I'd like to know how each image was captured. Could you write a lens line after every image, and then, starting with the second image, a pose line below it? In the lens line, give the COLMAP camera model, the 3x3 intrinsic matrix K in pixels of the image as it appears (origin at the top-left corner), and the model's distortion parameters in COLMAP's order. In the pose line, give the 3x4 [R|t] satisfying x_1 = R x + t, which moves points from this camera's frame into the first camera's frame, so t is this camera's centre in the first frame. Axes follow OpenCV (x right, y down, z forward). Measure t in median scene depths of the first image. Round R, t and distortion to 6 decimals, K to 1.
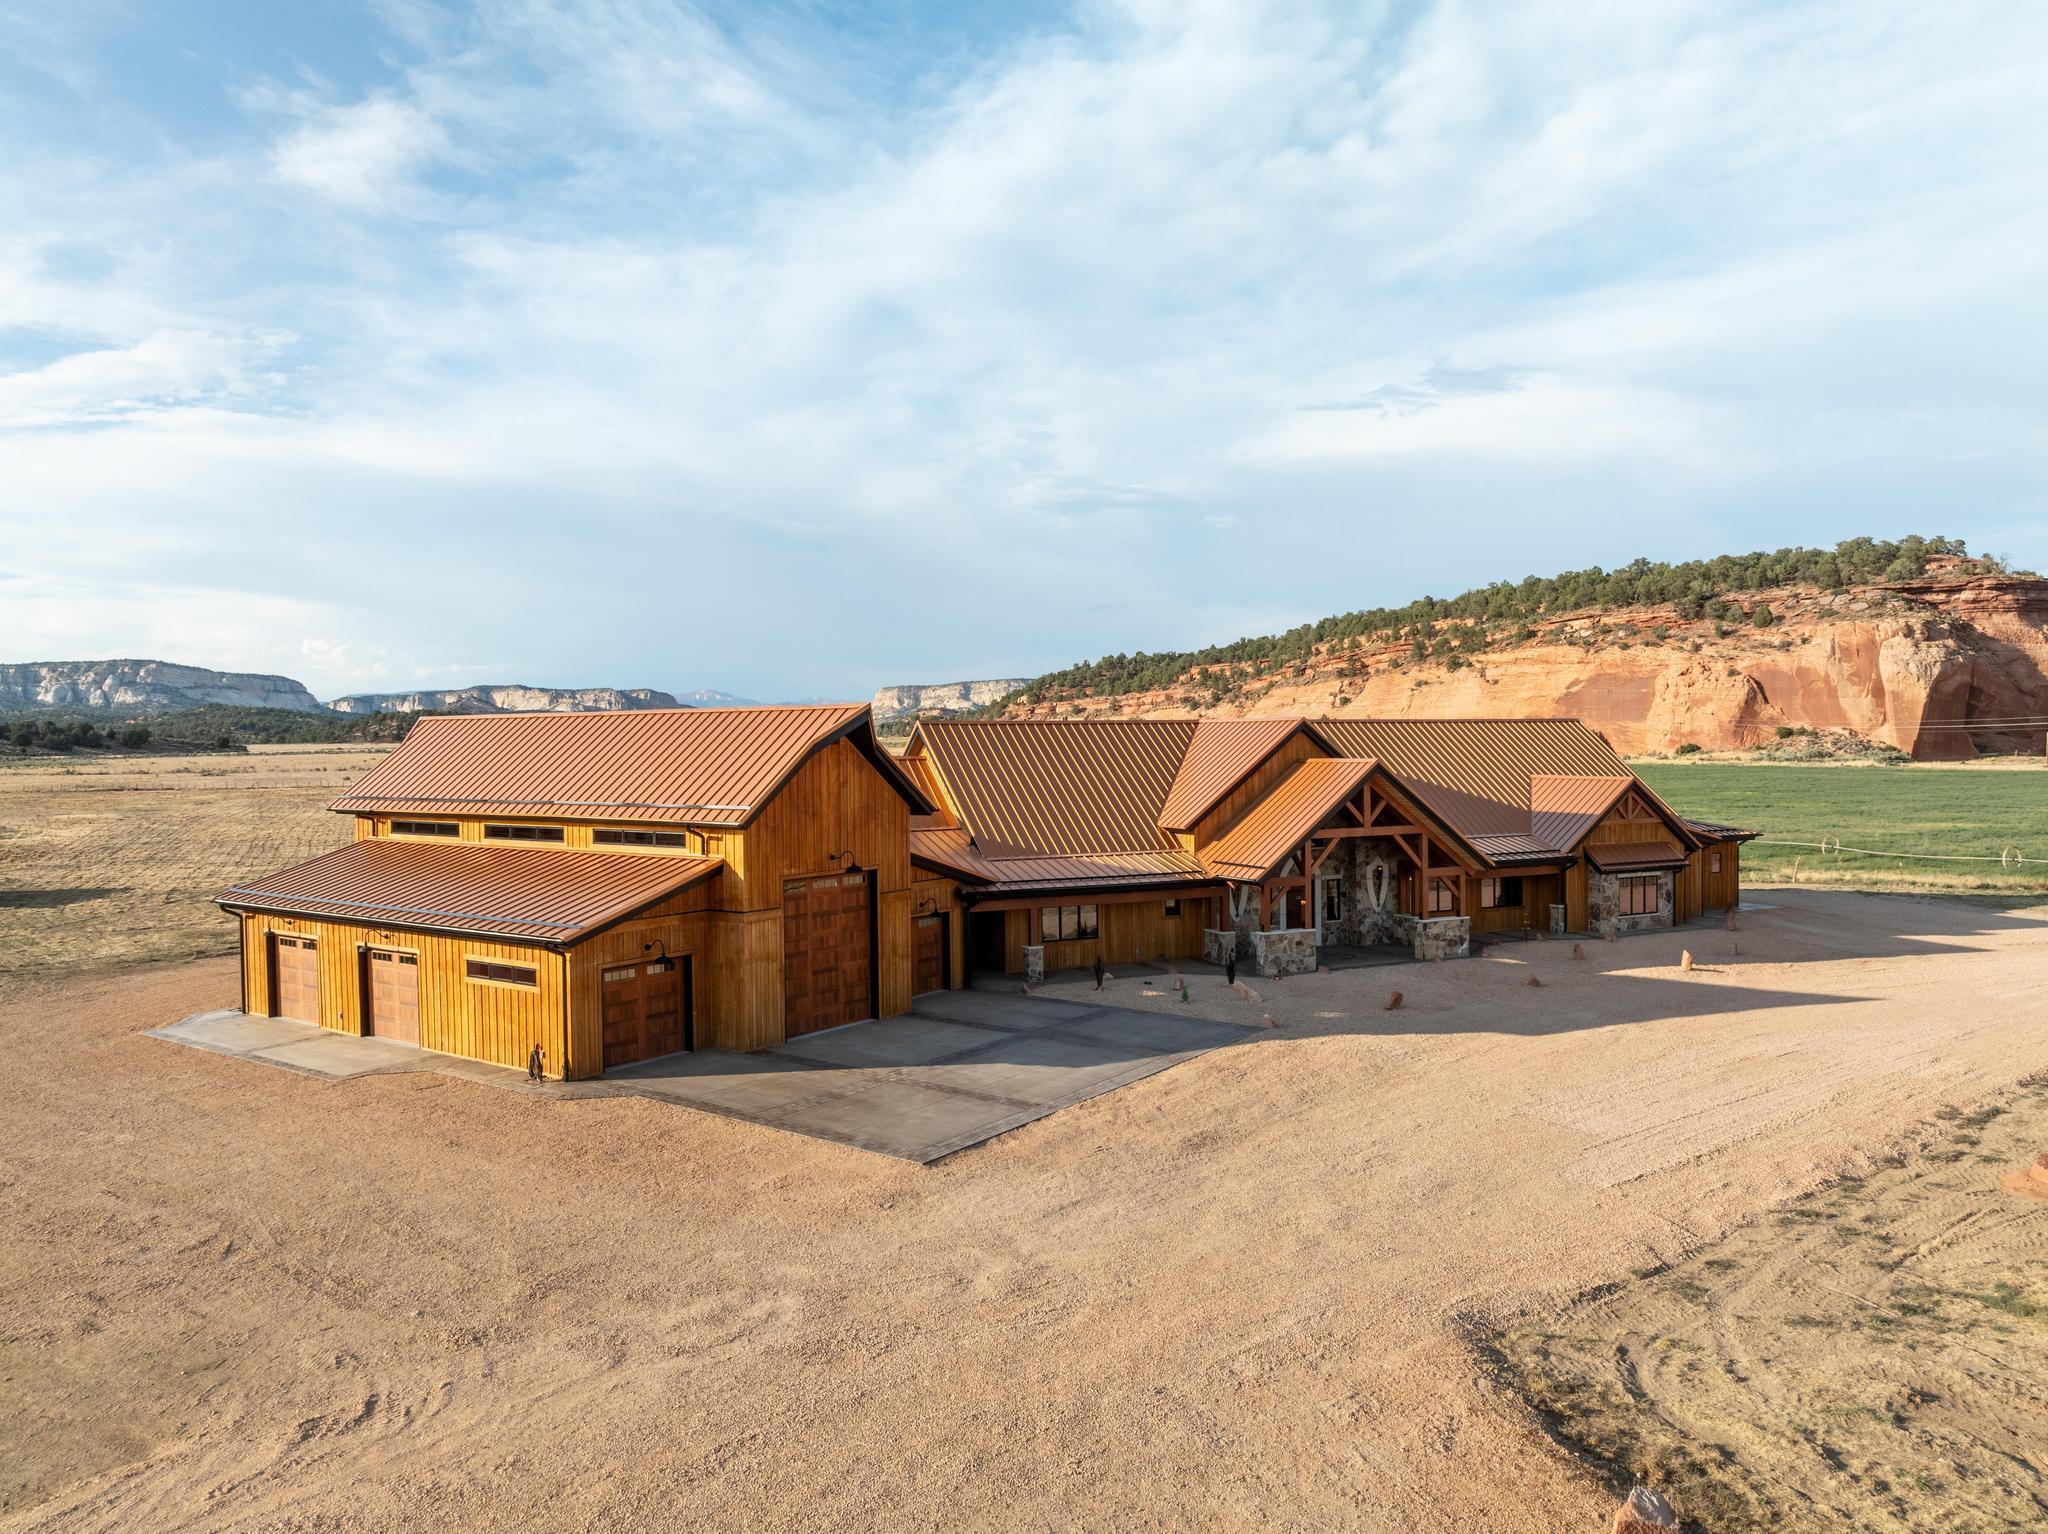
lens RADIAL K [[1446.7, 0, 1029.1], [0, 1446.7, 771.4], [0, 0, 1]] dist [-0.041844, 0.005224]
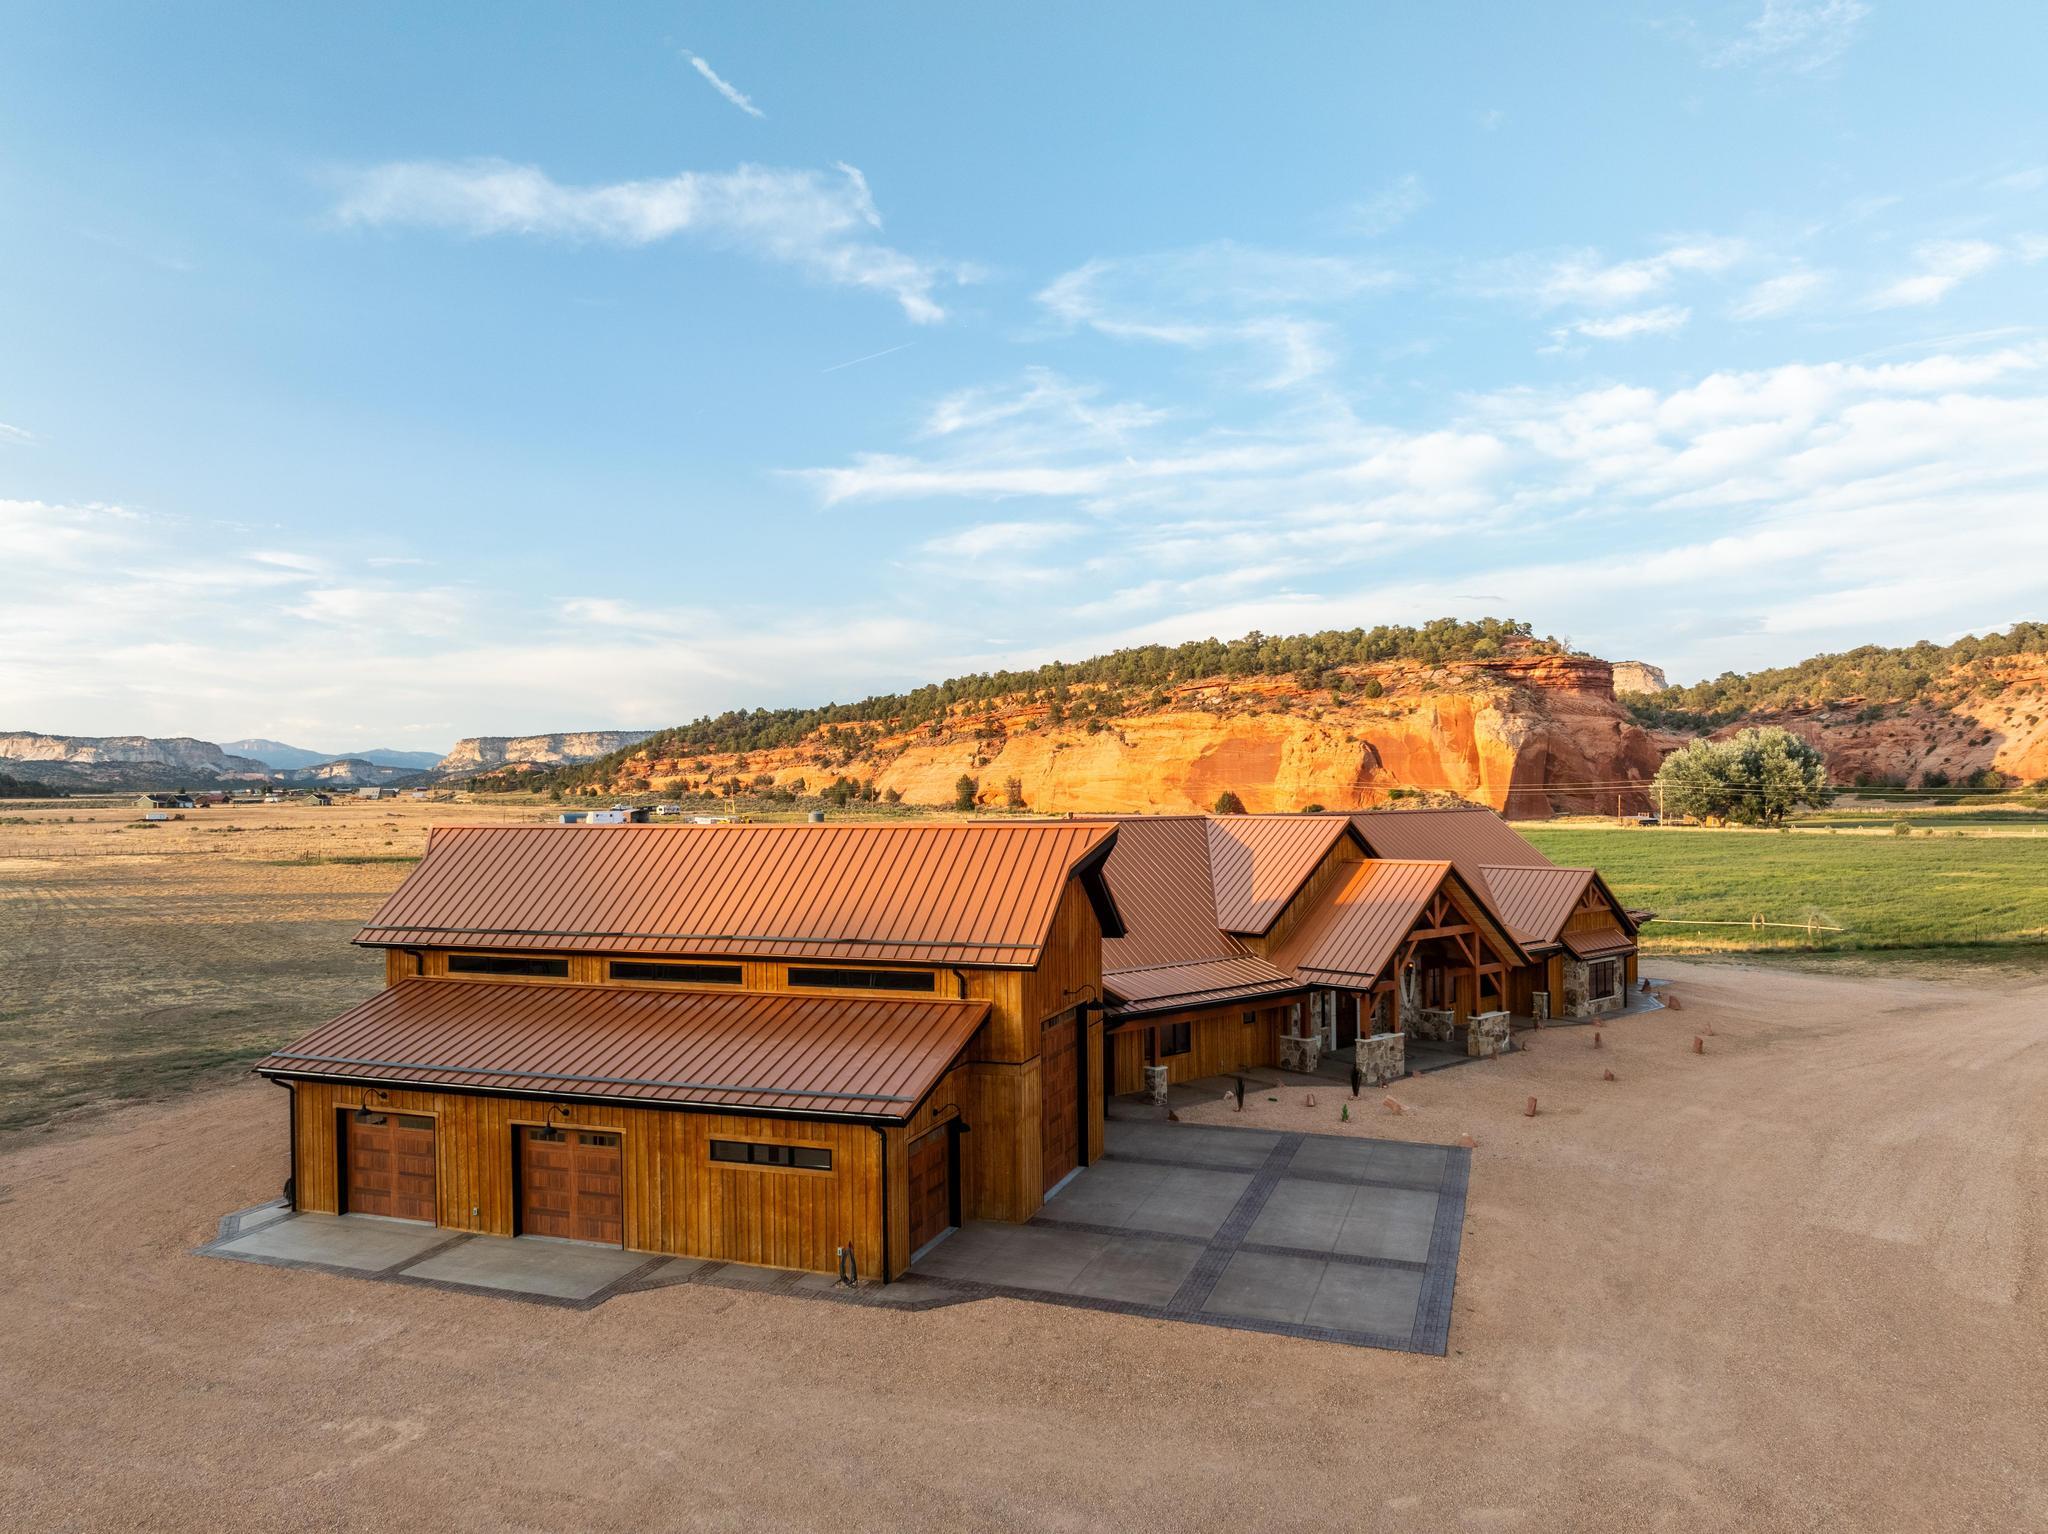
lens RADIAL K [[1438.8, 0, 1027.6], [0, 1438.8, 770.0], [0, 0, 1]] dist [-0.026413, -0.009363]
pose [[0.962180, 0.005112, 0.272367, -0.304909], [0.005529, 0.999252, -0.038286, -0.034056], [-0.272359, 0.038343, 0.961431, 0.101925]]
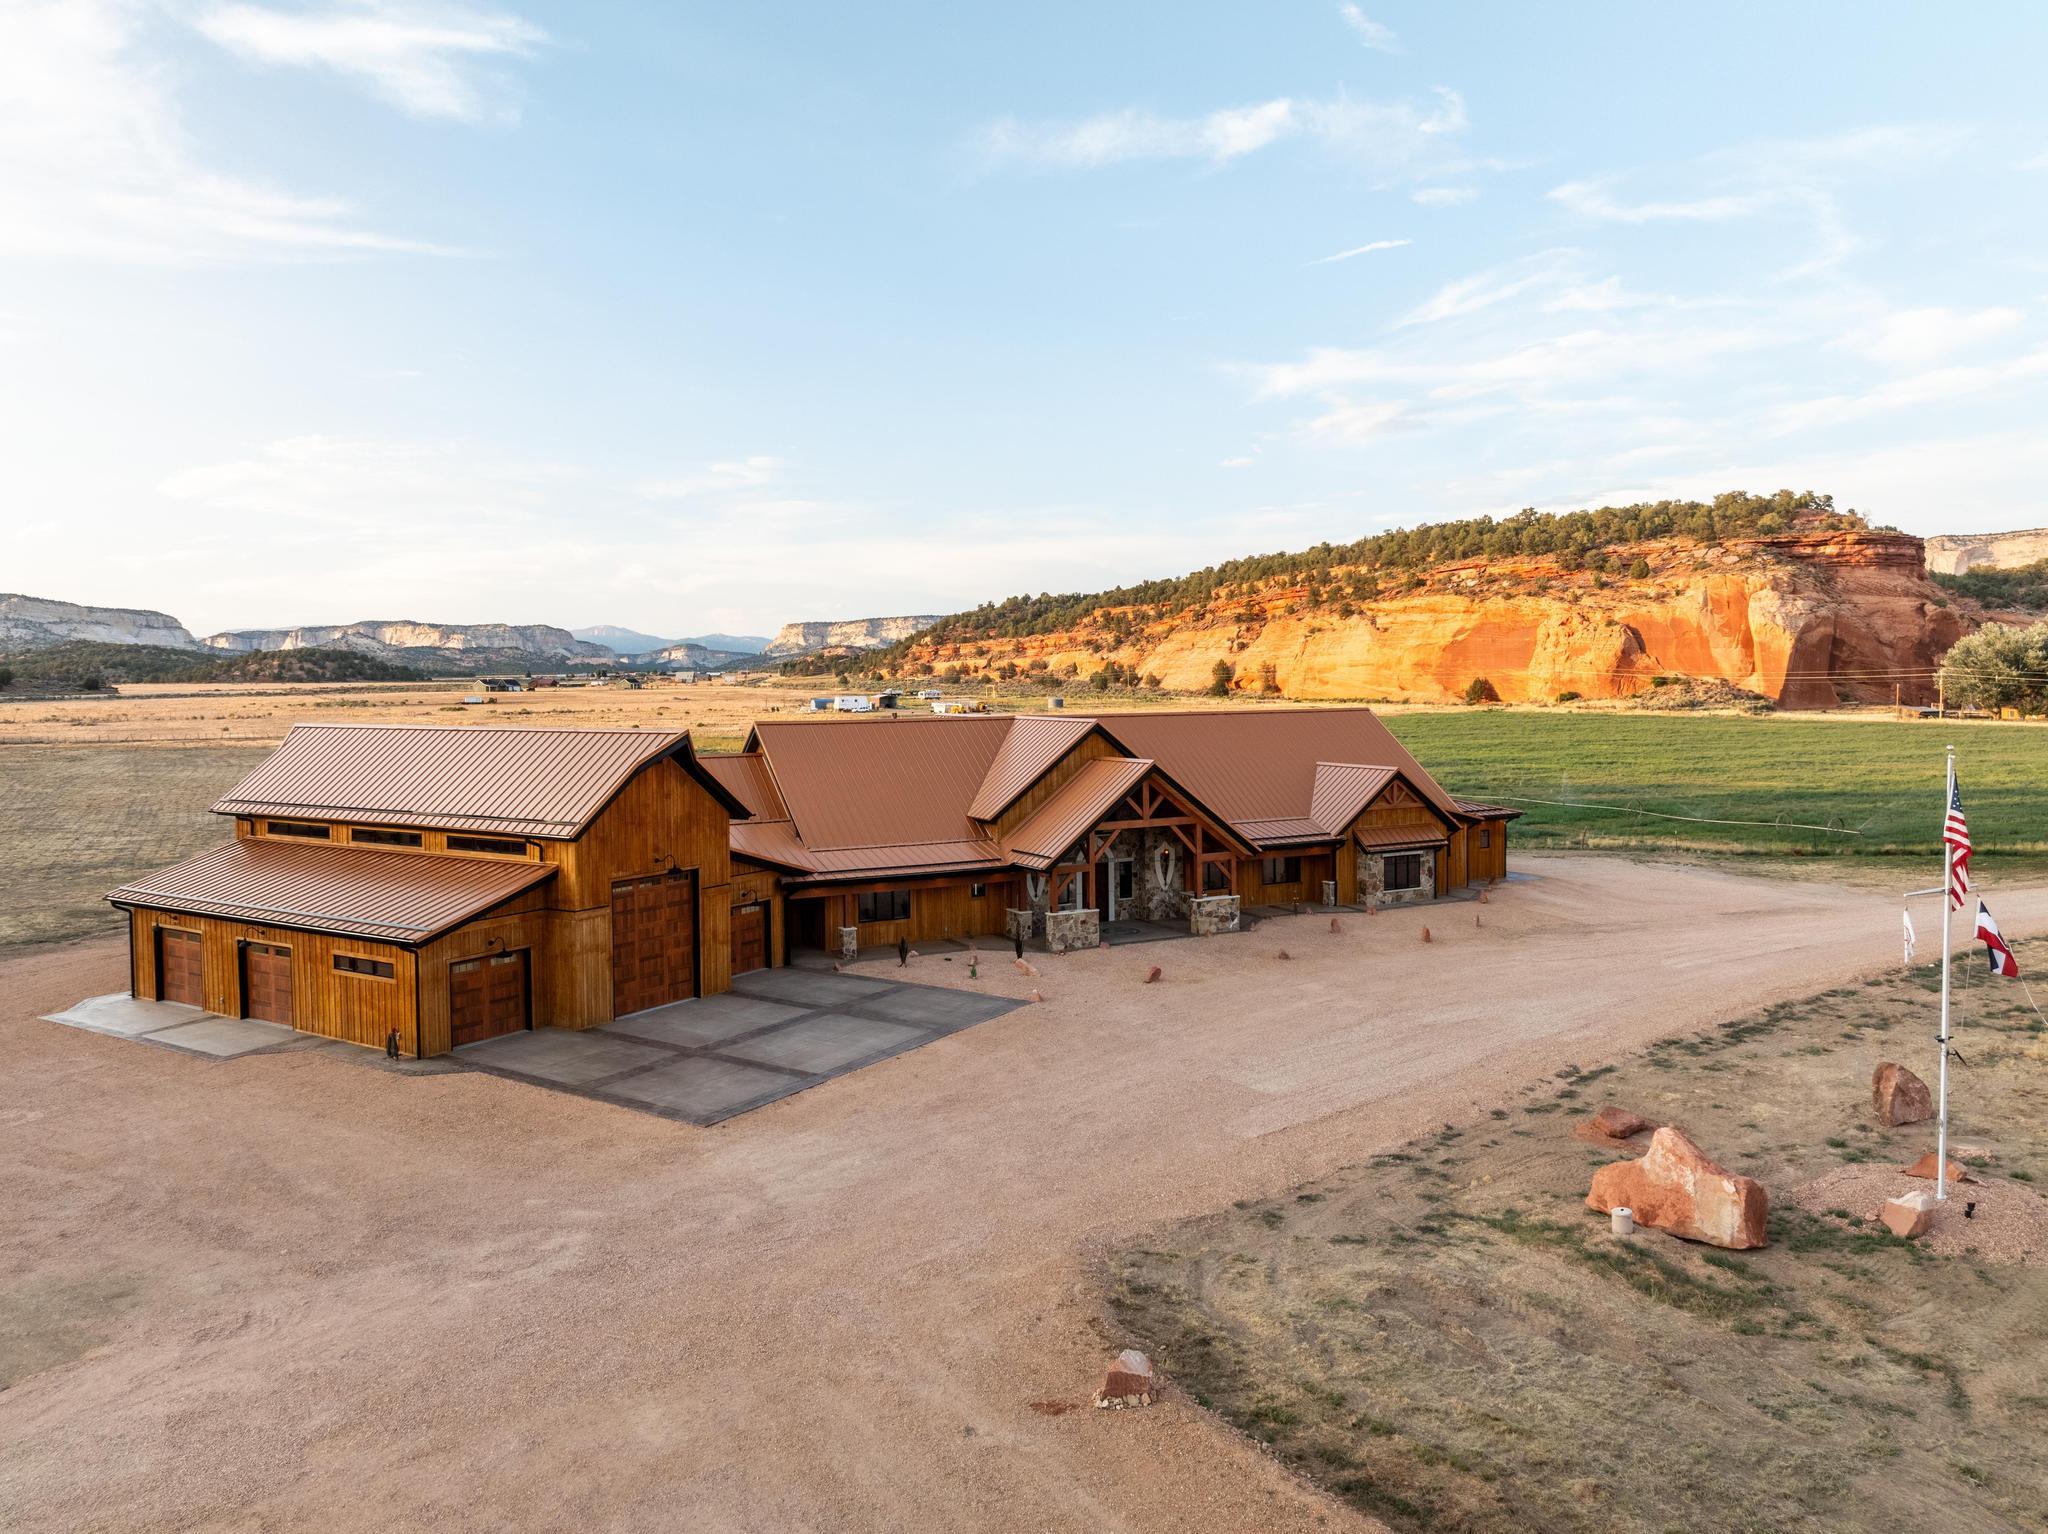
lens RADIAL K [[1463.6, 0, 1029.1], [0, 1463.6, 727.4], [0, 0, 1]] dist [-0.014820, -0.048098]
pose [[0.998086, -0.000683, 0.061845, 0.067706], [-0.000076, 0.999925, 0.012265, -0.046301], [-0.061849, -0.012247, 0.998010, -0.142539]]
